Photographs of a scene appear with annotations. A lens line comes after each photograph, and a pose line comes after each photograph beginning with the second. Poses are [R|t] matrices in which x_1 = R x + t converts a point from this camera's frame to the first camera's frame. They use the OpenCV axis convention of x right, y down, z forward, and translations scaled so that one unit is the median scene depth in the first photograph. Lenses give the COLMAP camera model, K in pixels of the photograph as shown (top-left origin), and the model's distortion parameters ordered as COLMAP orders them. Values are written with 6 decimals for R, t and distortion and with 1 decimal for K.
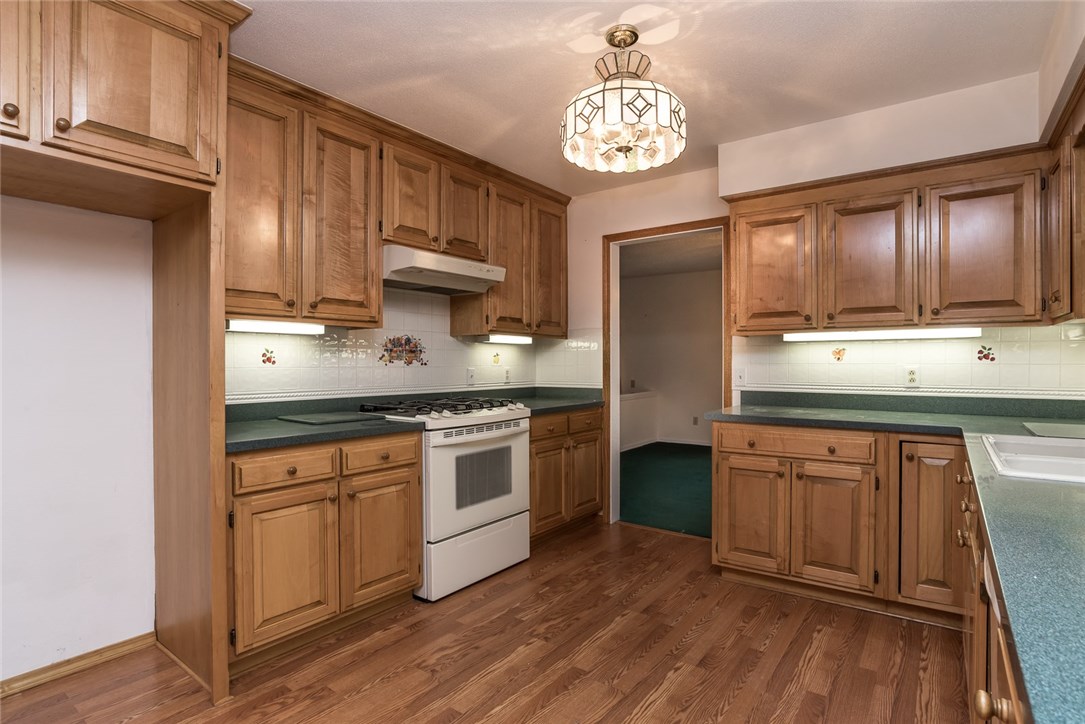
lens RADIAL K [[563.6, 0, 547.4], [0, 563.6, 368.9], [0, 0, 1]] dist [-0.004615, -0.000291]
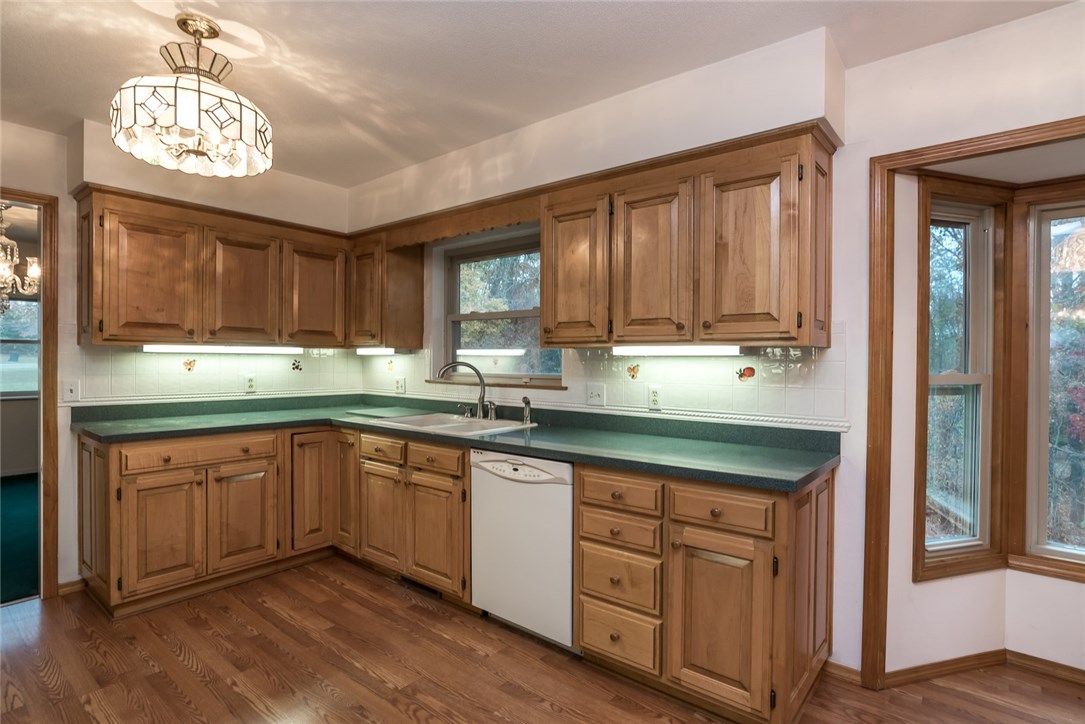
lens RADIAL K [[556.4, 0, 542.5], [0, 556.4, 362.0], [0, 0, 1]] dist [-0.000916, 0.000391]
pose [[0.065905, -0.005120, 0.997813, -0.585406], [0.002072, 0.999985, 0.004994, -0.042242], [-0.997824, 0.001738, 0.065915, 0.299035]]
